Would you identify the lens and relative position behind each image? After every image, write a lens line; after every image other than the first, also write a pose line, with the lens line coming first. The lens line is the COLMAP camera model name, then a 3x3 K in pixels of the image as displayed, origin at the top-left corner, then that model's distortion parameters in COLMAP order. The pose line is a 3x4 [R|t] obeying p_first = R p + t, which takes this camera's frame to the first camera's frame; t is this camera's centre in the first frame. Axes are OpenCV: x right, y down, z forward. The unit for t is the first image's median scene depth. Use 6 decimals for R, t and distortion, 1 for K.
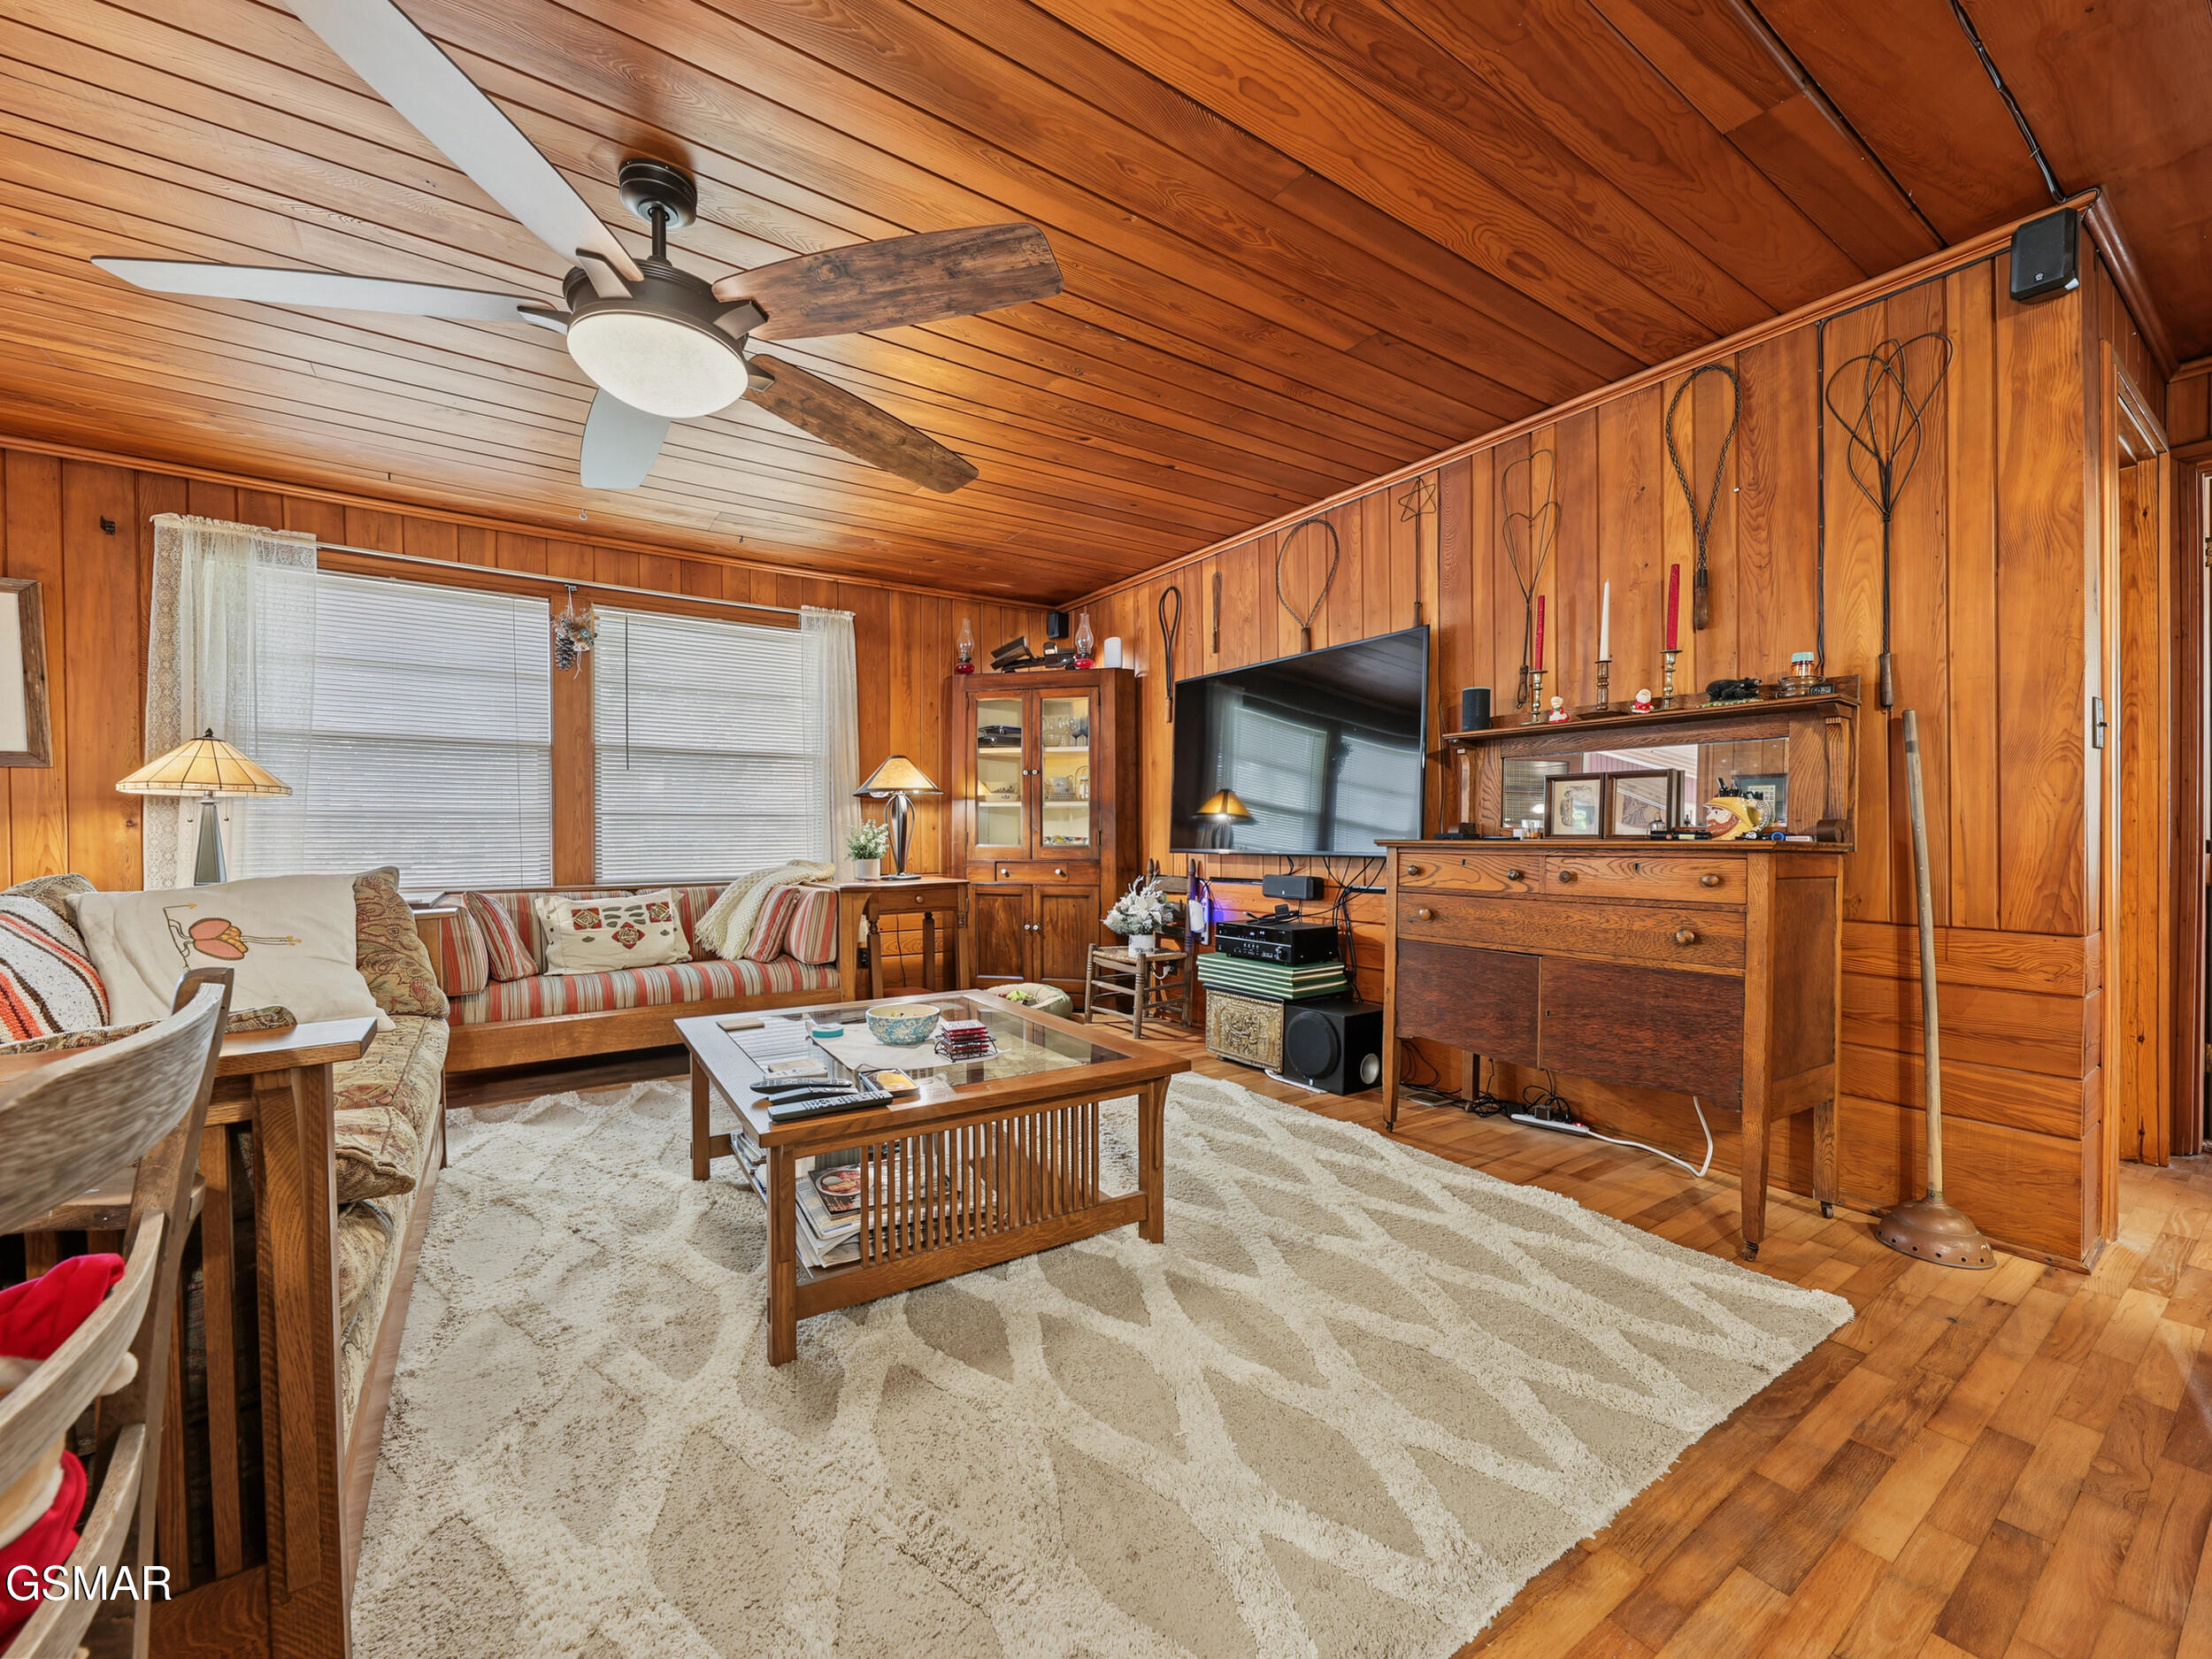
lens RADIAL K [[878.8, 0, 1092.4], [0, 878.8, 833.9], [0, 0, 1]] dist [-0.001059, -0.000002]
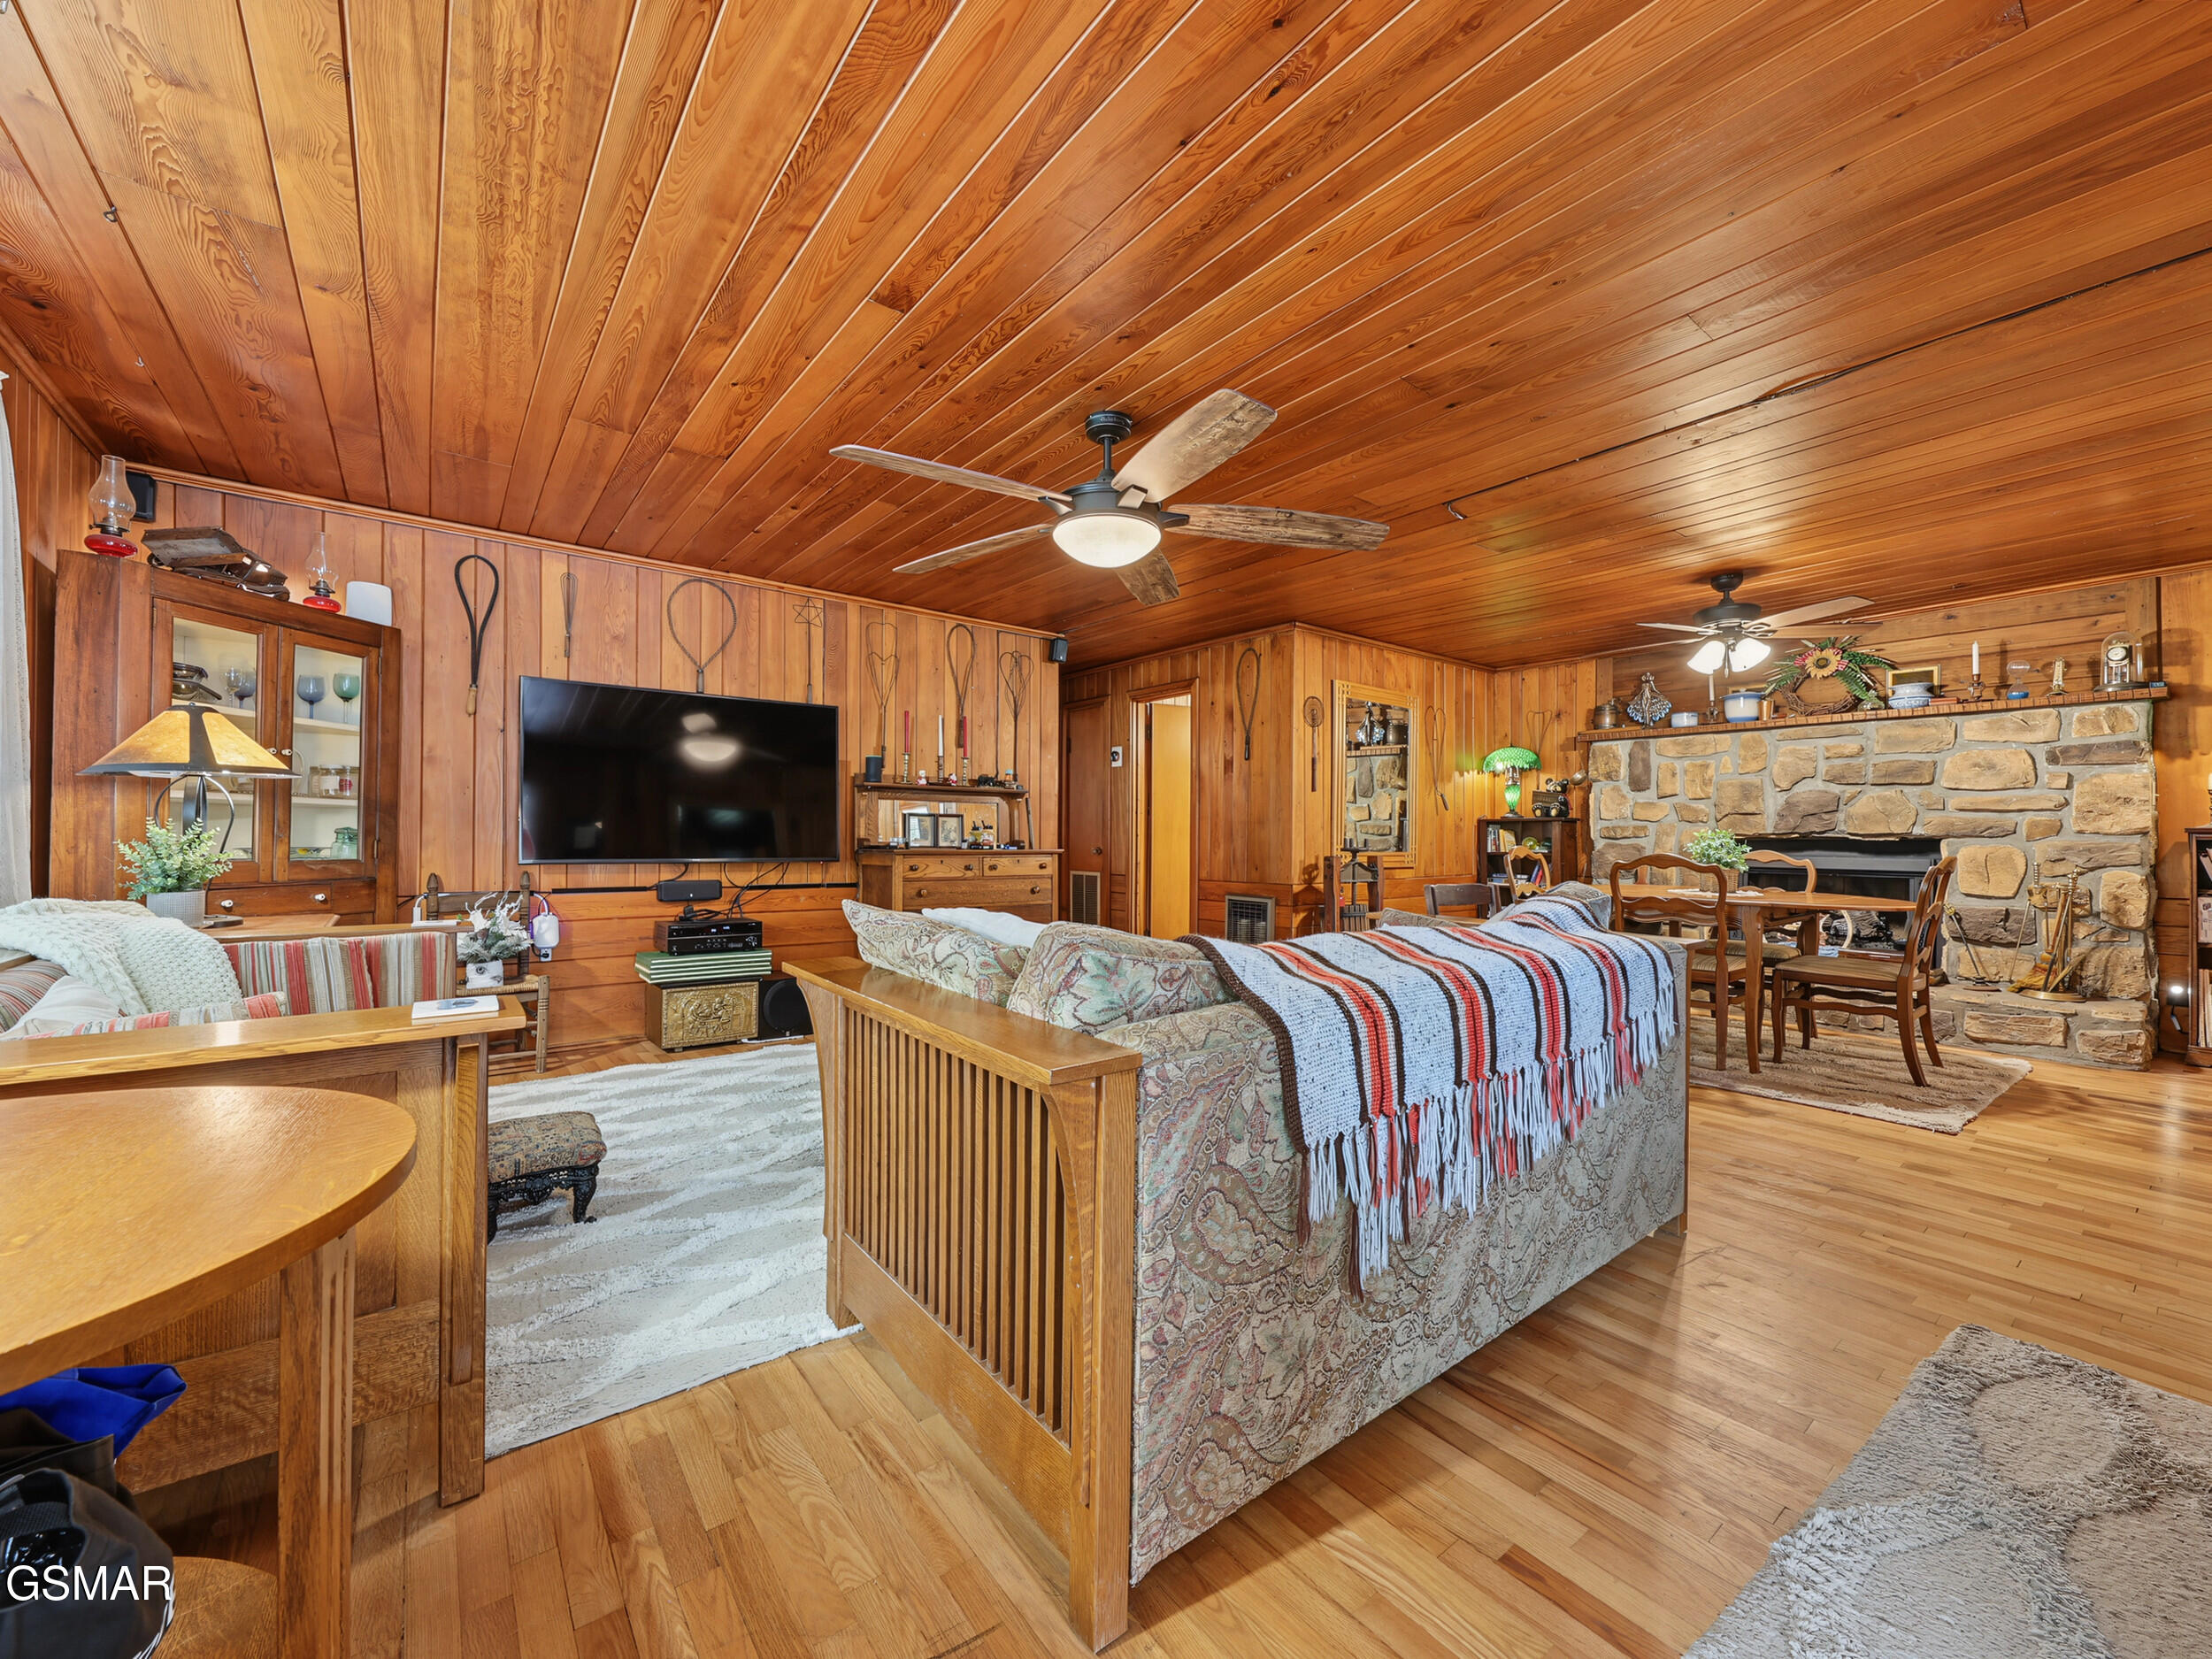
lens RADIAL K [[878.8, 0, 1092.4], [0, 878.8, 833.9], [0, 0, 1]] dist [-0.001059, -0.000002]
pose [[-0.053780, 0.010452, 0.998498, -1.191122], [-0.008046, 0.999908, -0.010900, -0.006834], [-0.998520, -0.008620, -0.053691, 0.669762]]
